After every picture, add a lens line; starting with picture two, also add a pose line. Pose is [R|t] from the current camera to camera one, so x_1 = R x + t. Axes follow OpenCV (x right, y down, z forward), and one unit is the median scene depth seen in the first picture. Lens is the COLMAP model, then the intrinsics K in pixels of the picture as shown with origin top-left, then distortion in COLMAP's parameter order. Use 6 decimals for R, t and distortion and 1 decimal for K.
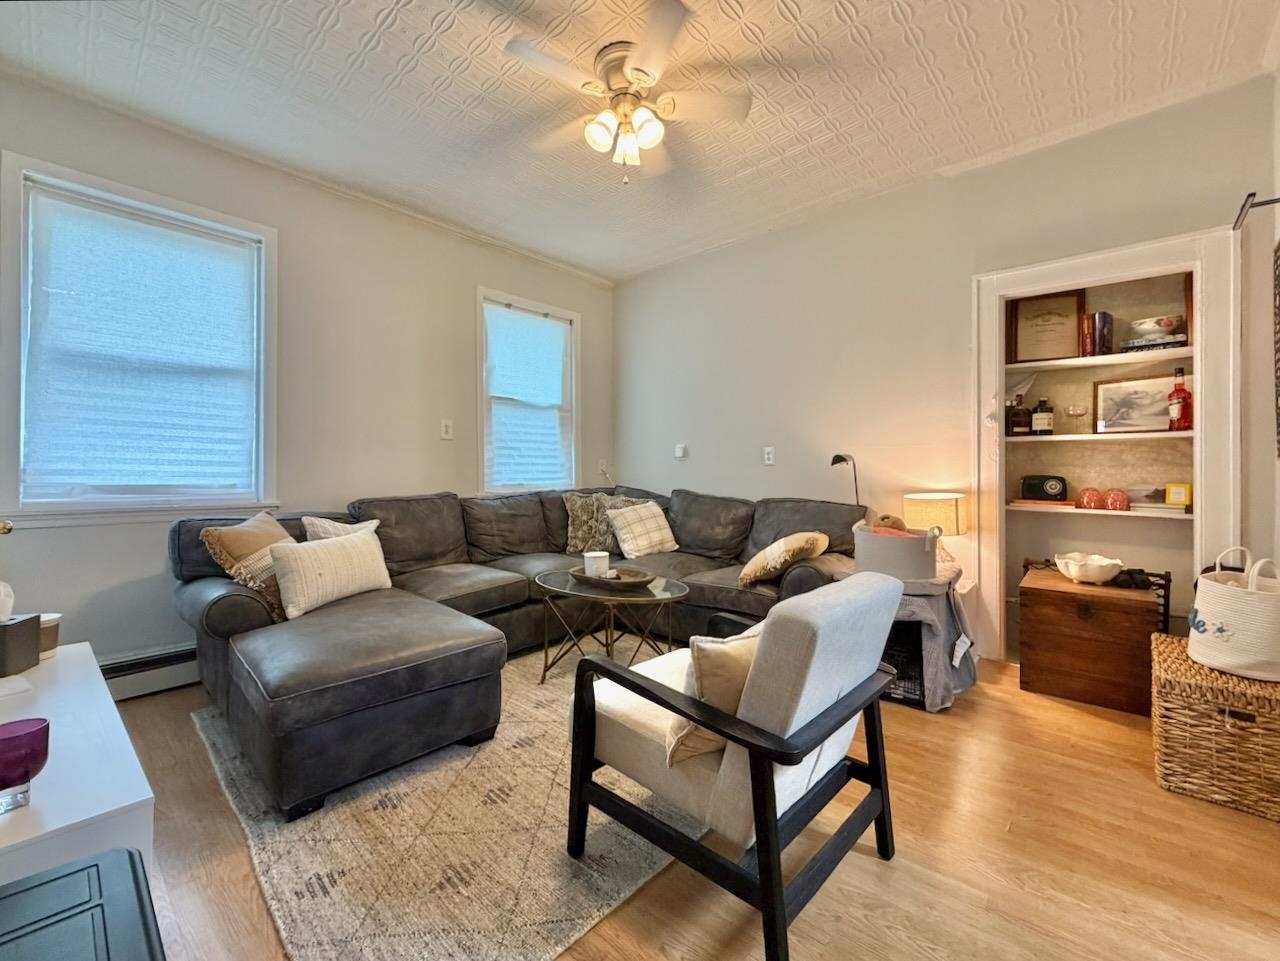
lens RADIAL K [[542.5, 0, 640.0], [0, 542.5, 480.5], [0, 0, 1]] dist [0.000134, -0.000010]
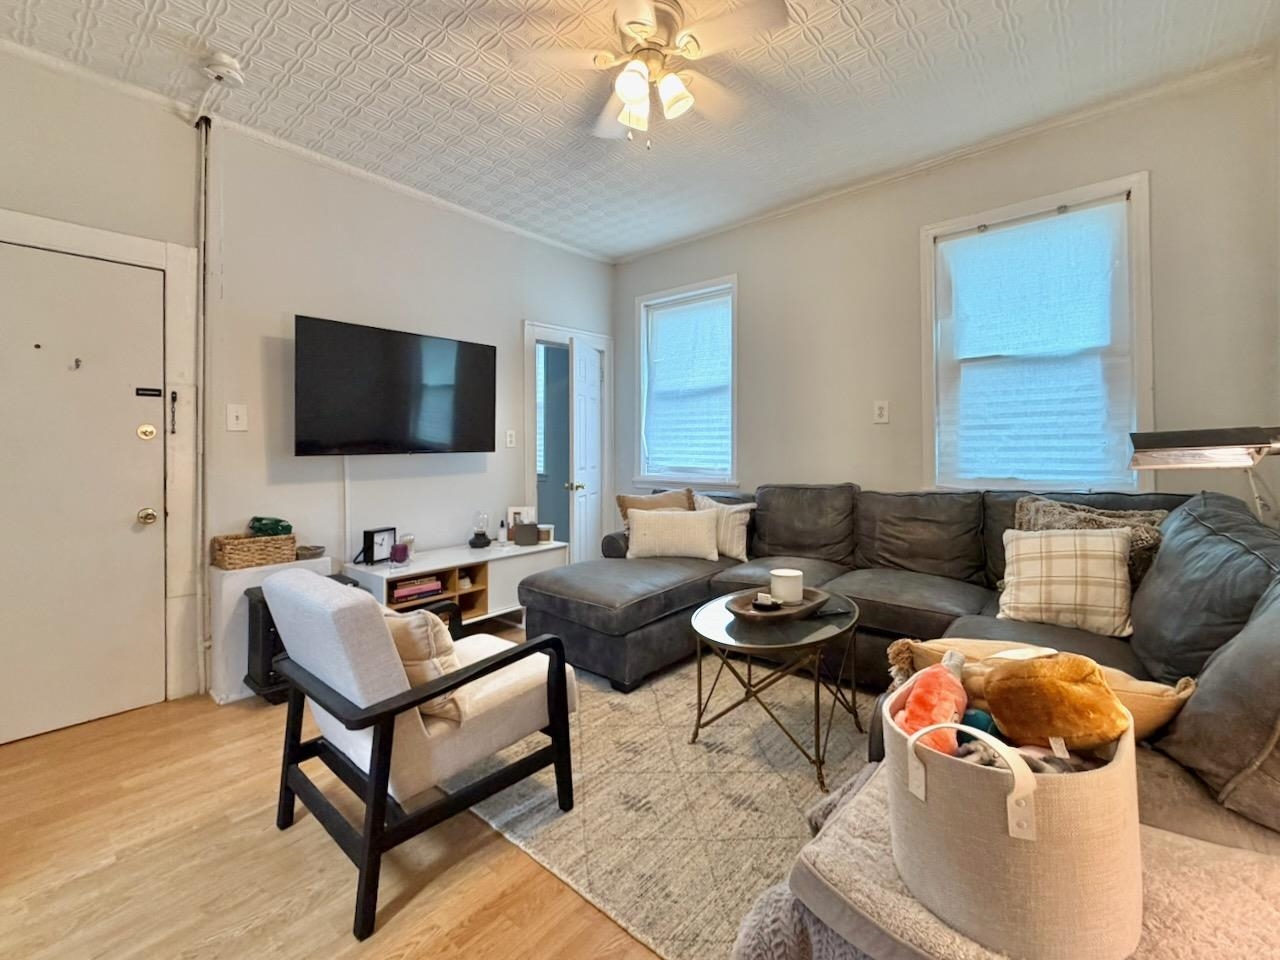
lens RADIAL K [[552.5, 0, 612.1], [0, 552.5, 454.9], [0, 0, 1]] dist [-0.000716, -0.000314]
pose [[0.009773, 0.006847, -0.999929, 0.509462], [-0.006865, 0.999953, 0.006780, -0.026322], [0.999929, 0.006799, 0.009819, 0.532416]]
